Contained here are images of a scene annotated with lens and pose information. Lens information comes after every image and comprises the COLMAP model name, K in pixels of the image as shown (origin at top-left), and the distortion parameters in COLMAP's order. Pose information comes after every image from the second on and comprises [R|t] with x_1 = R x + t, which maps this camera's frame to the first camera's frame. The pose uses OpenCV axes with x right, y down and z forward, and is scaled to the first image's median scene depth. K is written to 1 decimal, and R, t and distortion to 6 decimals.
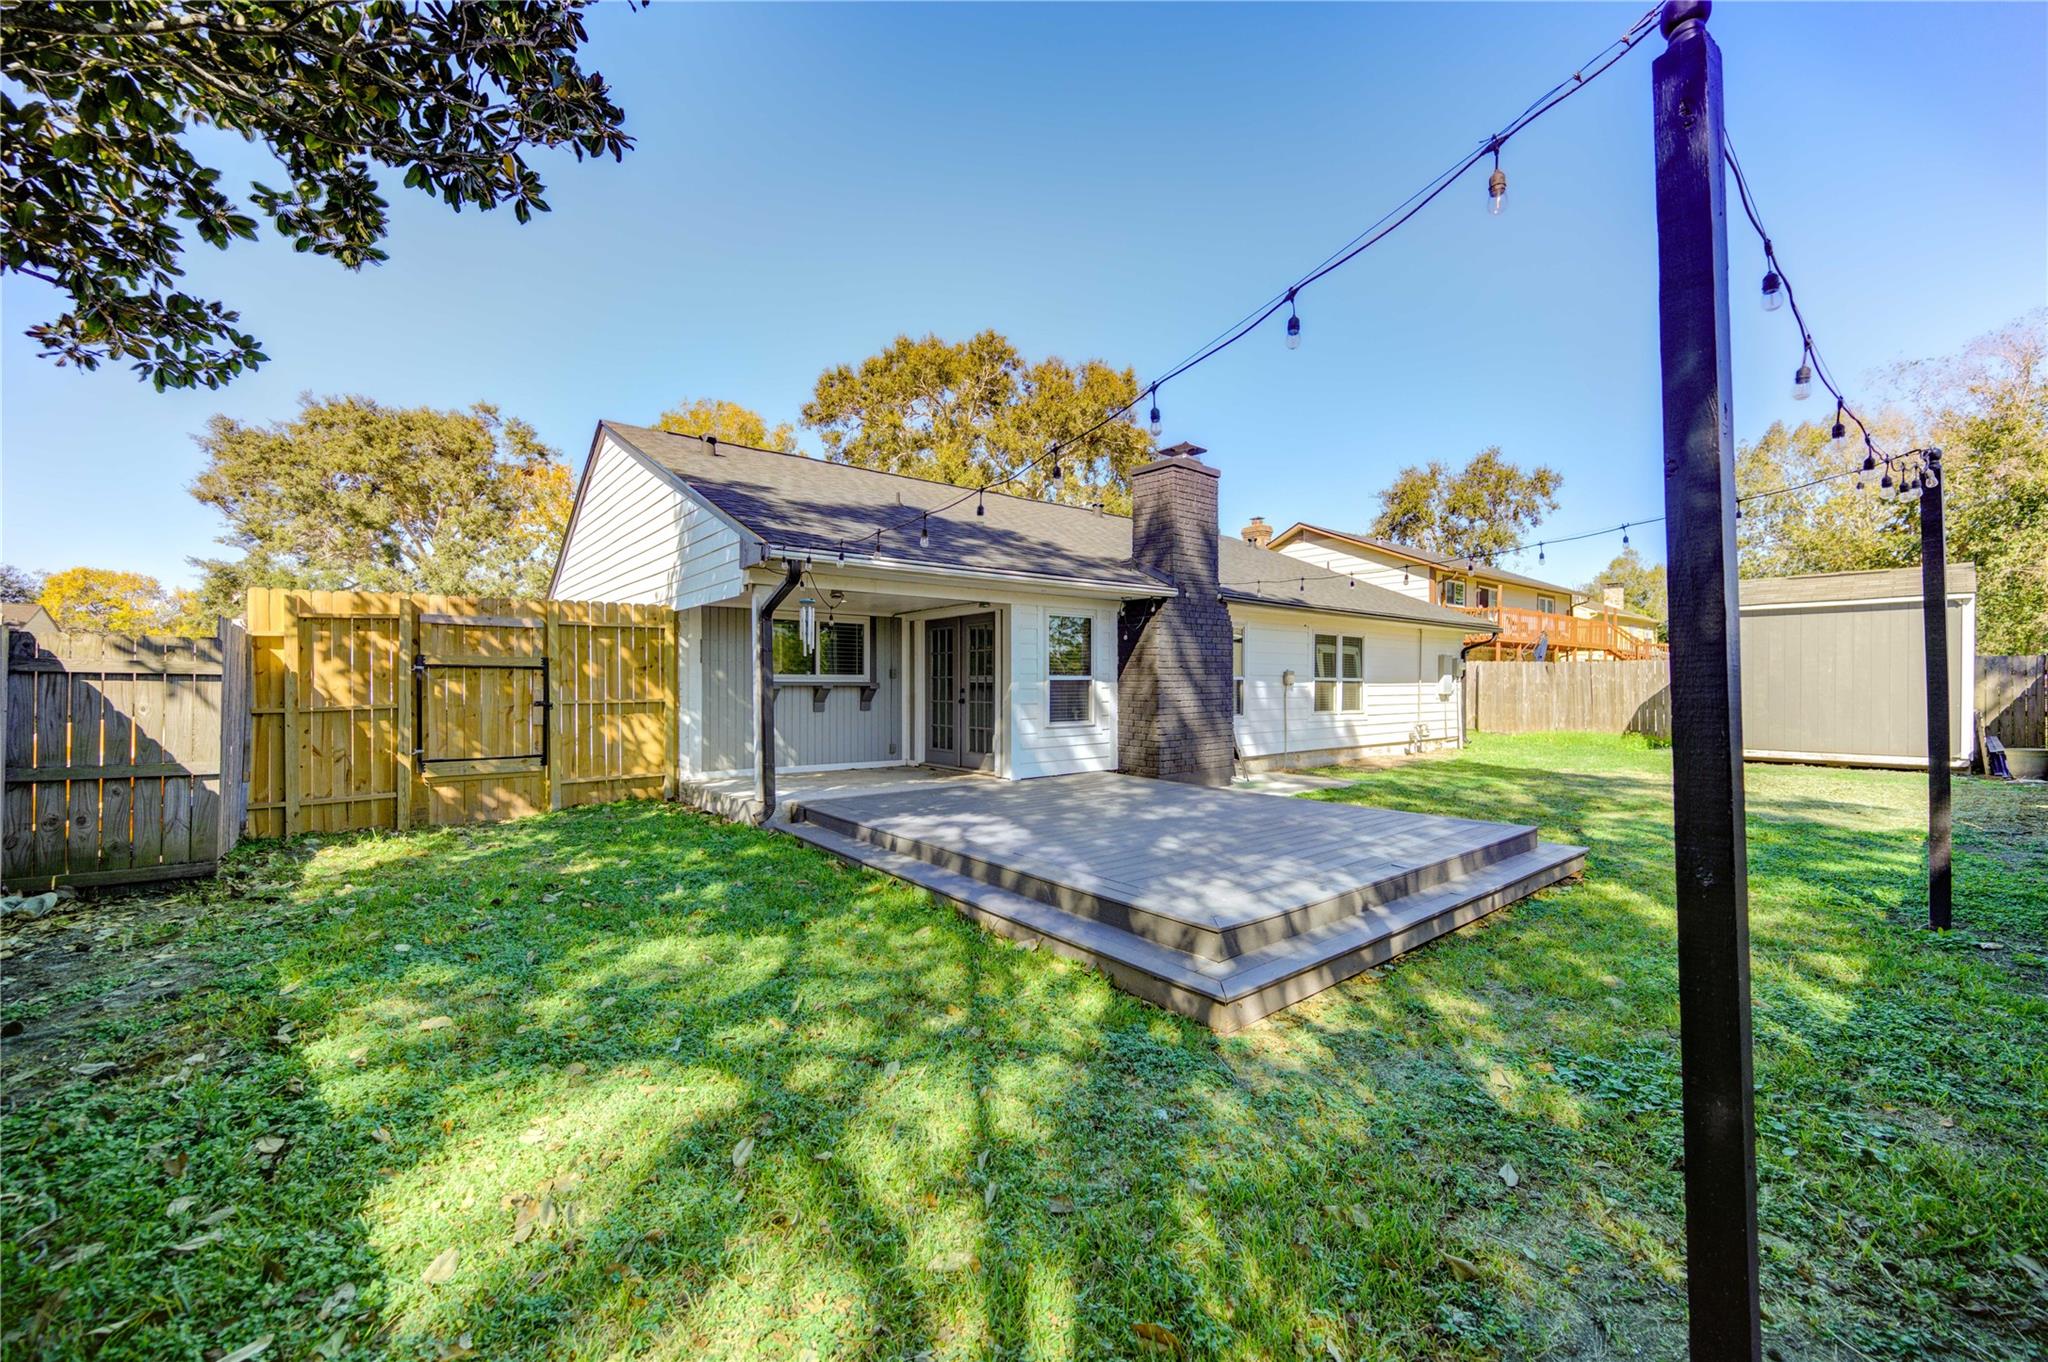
lens RADIAL K [[792.7, 0, 1034.7], [0, 792.7, 675.1], [0, 0, 1]] dist [-0.000598, -0.000527]
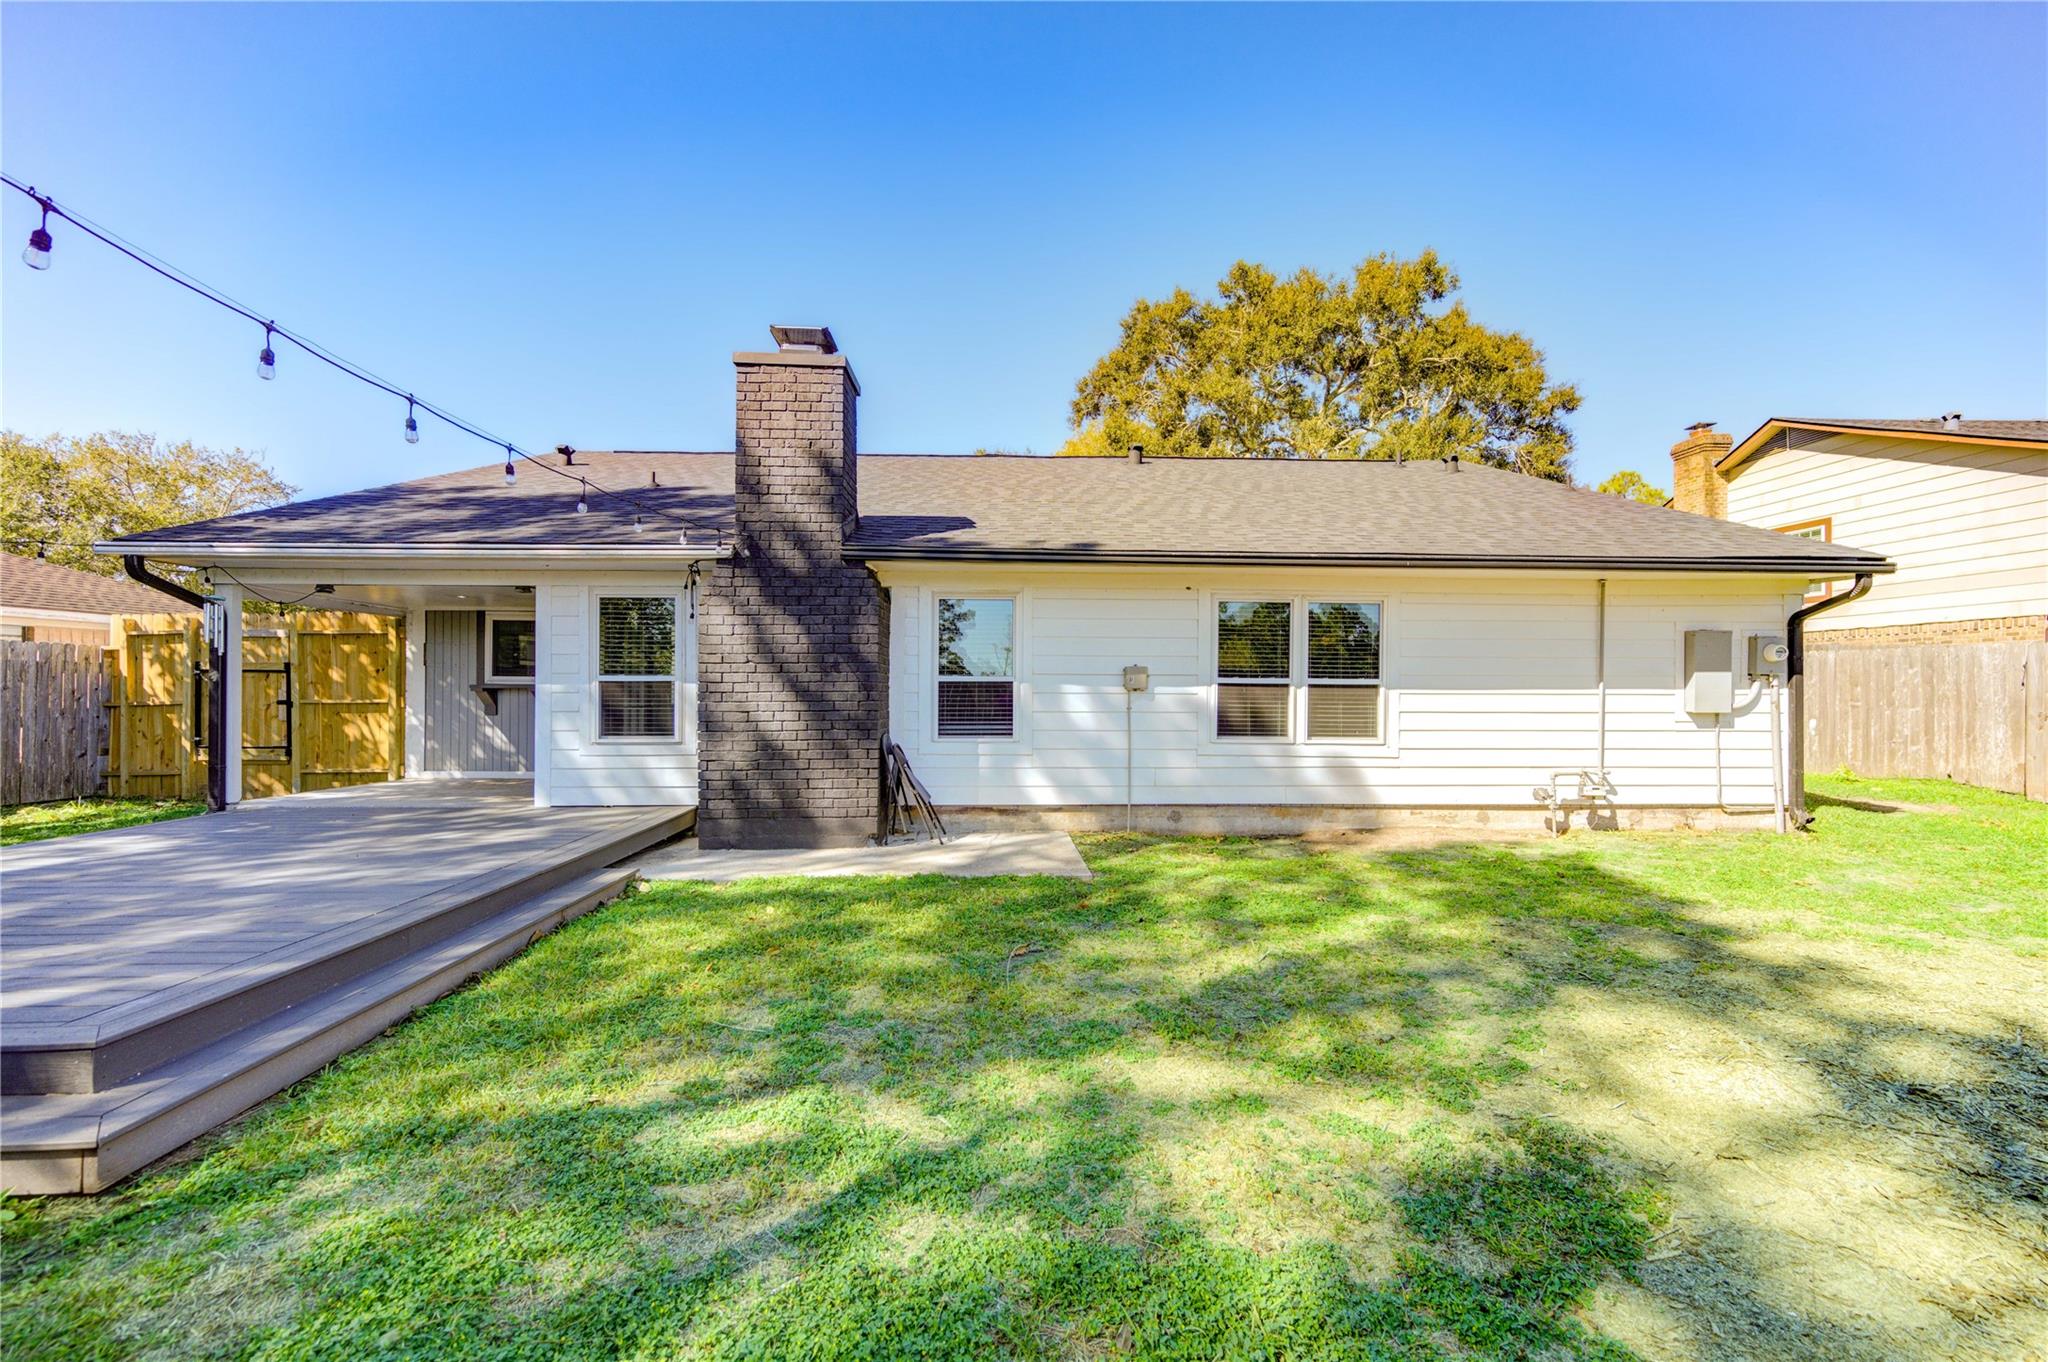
lens RADIAL K [[792.7, 0, 1034.4], [0, 792.7, 687.8], [0, 0, 1]] dist [-0.000598, -0.000527]
pose [[0.797027, 0.001492, -0.603942, 0.862090], [0.001865, 0.999986, 0.004932, 0.010241], [0.603941, -0.005057, 0.797013, 0.678342]]
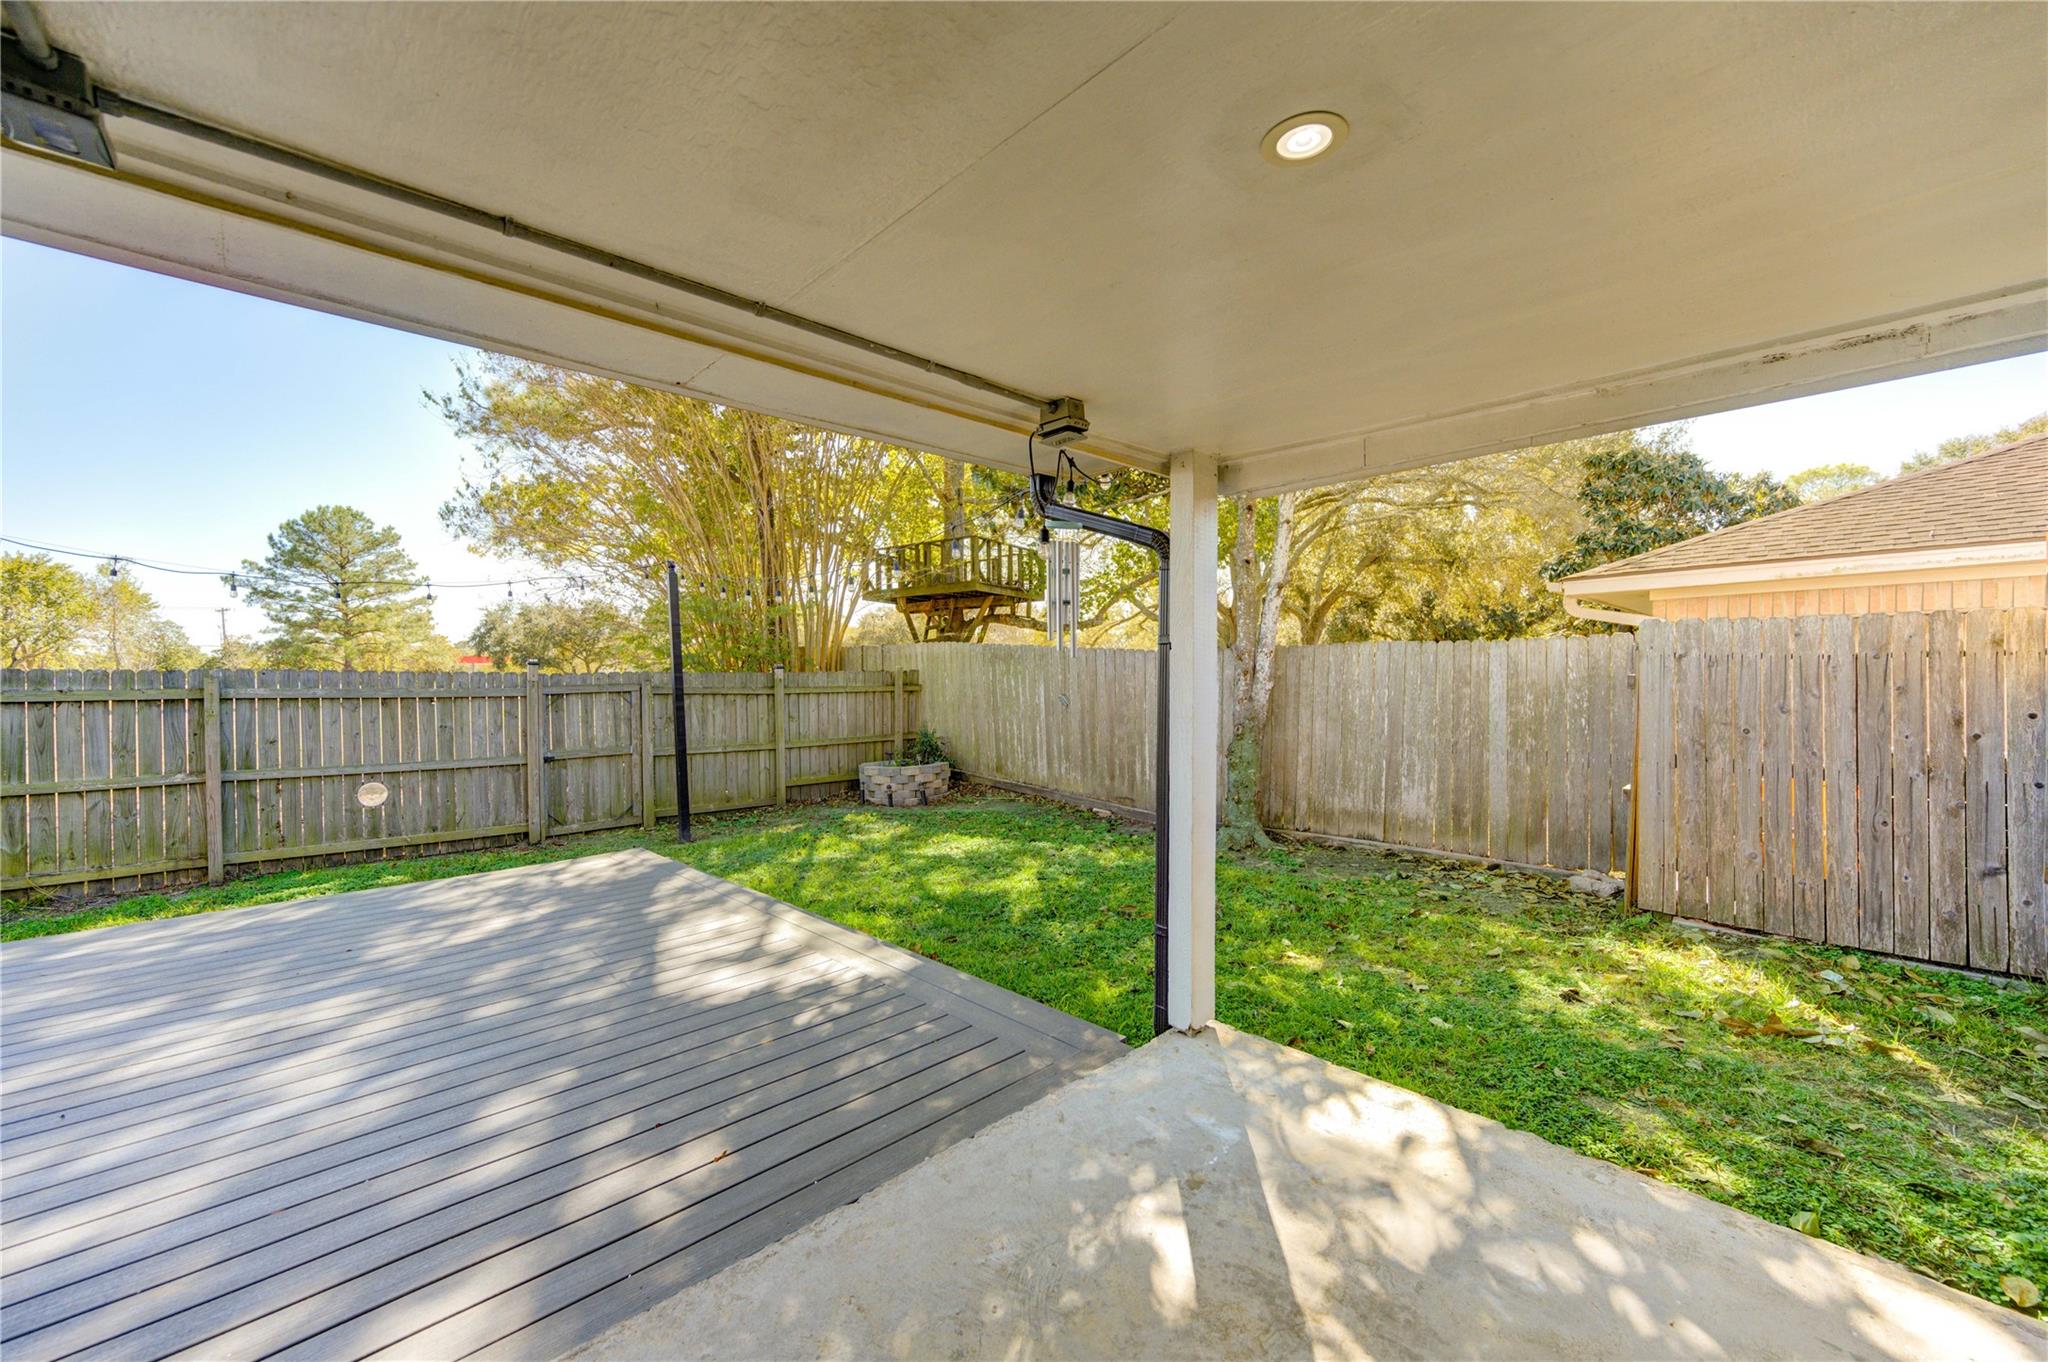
lens RADIAL K [[792.7, 0, 1023.8], [0, 792.7, 679.3], [0, 0, 1]] dist [-0.000598, -0.000527]
pose [[-0.997708, 0.012808, -0.066439, -0.203794], [0.012963, 0.999914, -0.001899, -0.011285], [0.066409, -0.002756, -0.997789, 1.149749]]
